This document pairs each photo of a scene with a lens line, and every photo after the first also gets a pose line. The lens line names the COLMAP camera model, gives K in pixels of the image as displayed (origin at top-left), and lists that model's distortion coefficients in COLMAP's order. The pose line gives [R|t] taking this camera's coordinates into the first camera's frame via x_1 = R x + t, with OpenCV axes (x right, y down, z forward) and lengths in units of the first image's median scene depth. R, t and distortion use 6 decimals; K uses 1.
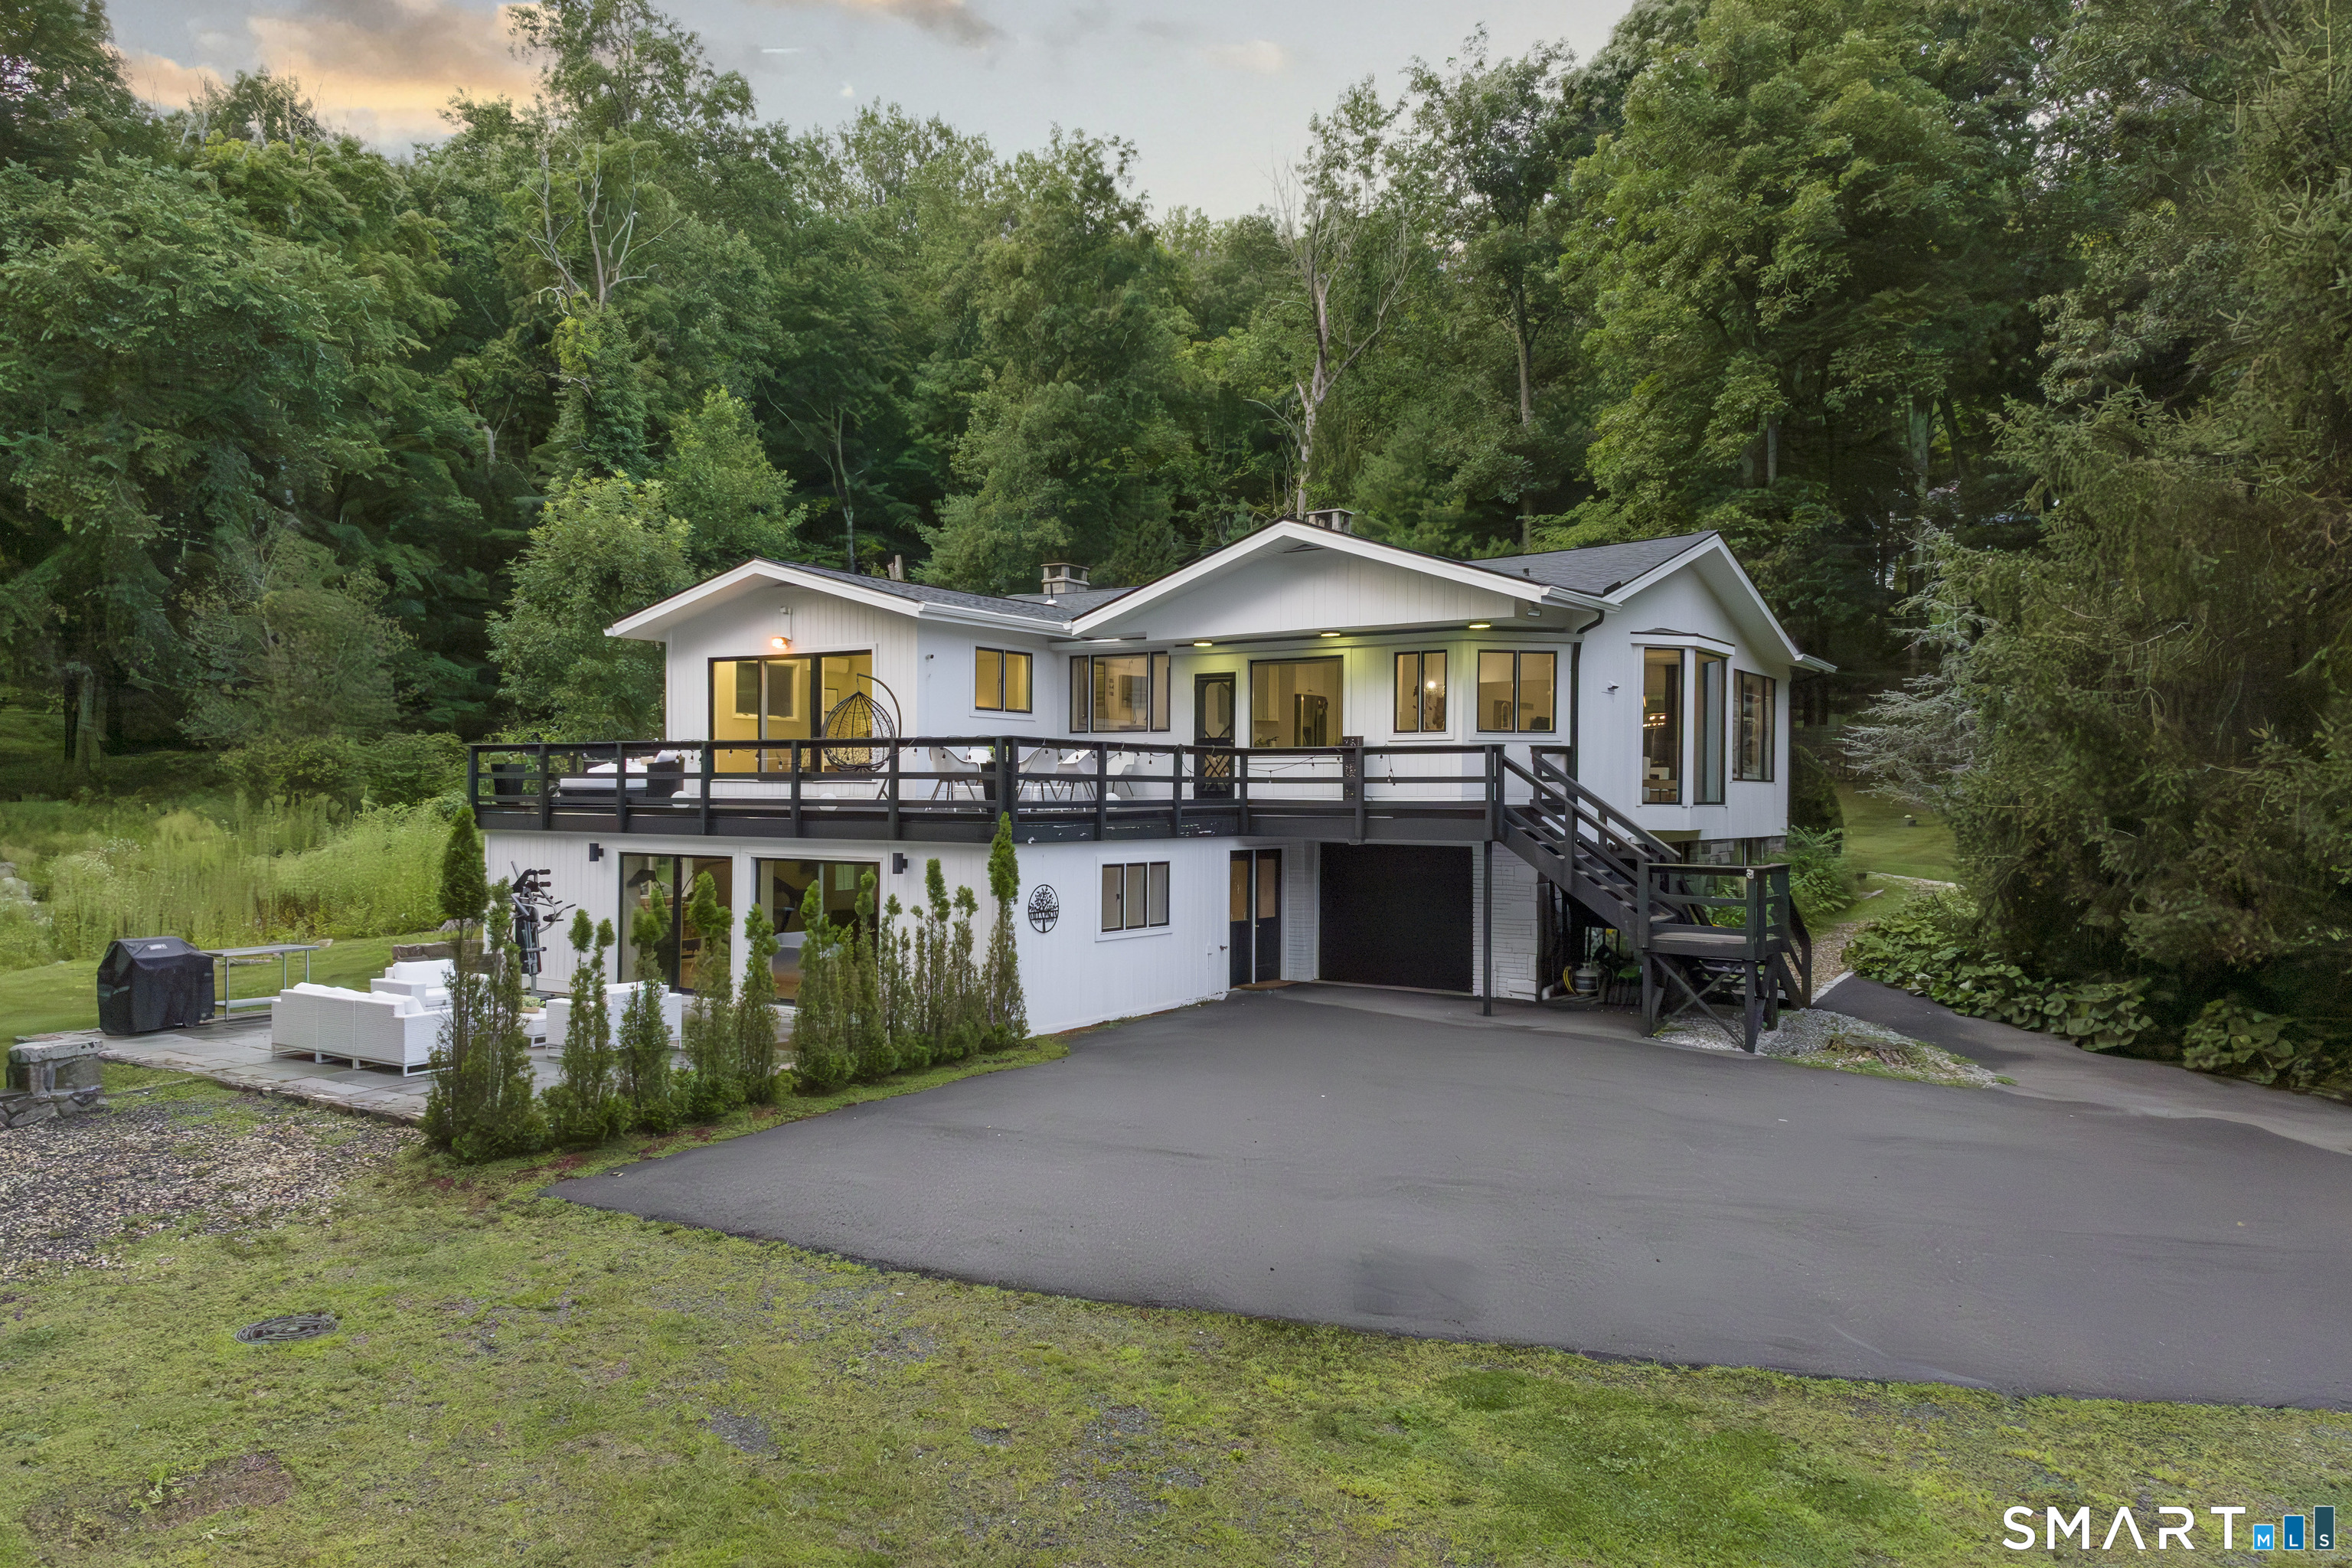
lens RADIAL K [[1633.1, 0, 1176.0], [0, 1633.1, 784.0], [0, 0, 1]] dist [0.072309, -0.000657]
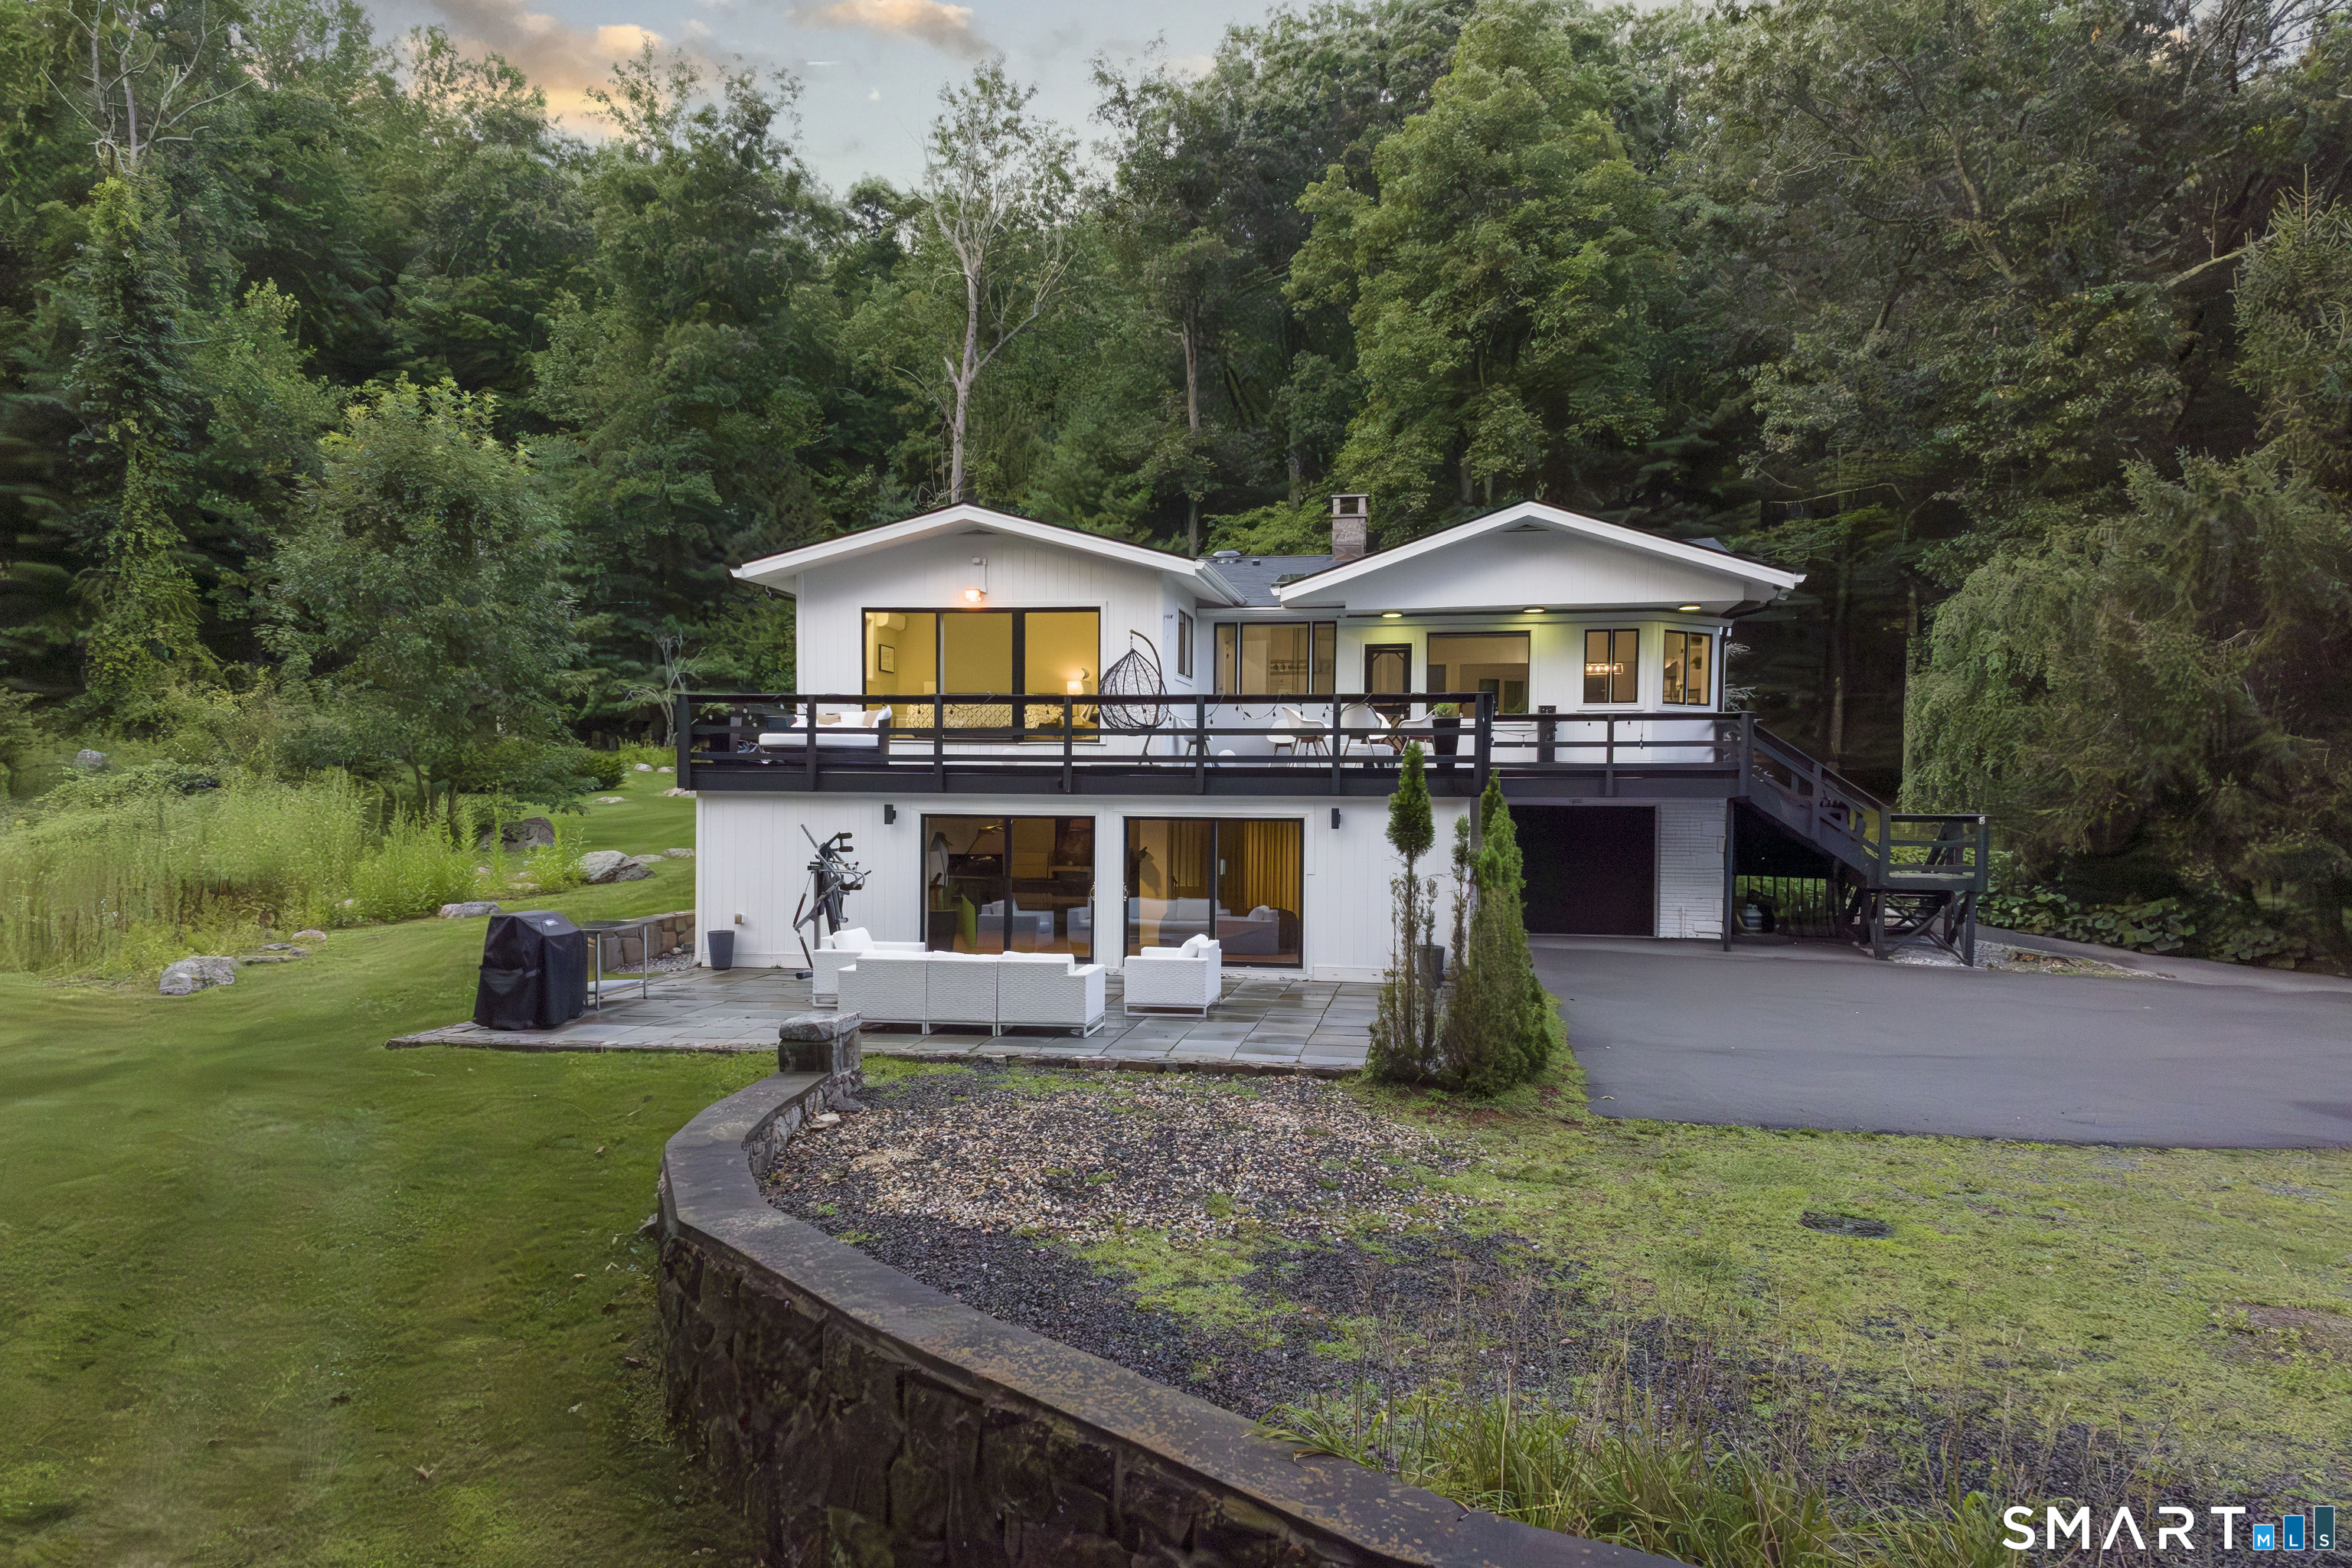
lens RADIAL K [[1633.7, 0, 1177.5], [0, 1633.7, 824.4], [0, 0, 1]] dist [0.060572, -0.000500]
pose [[0.911037, -0.007643, 0.412254, -0.544741], [-0.003204, 0.999667, 0.025613, 0.021837], [-0.412313, -0.024655, 0.910709, 0.101258]]
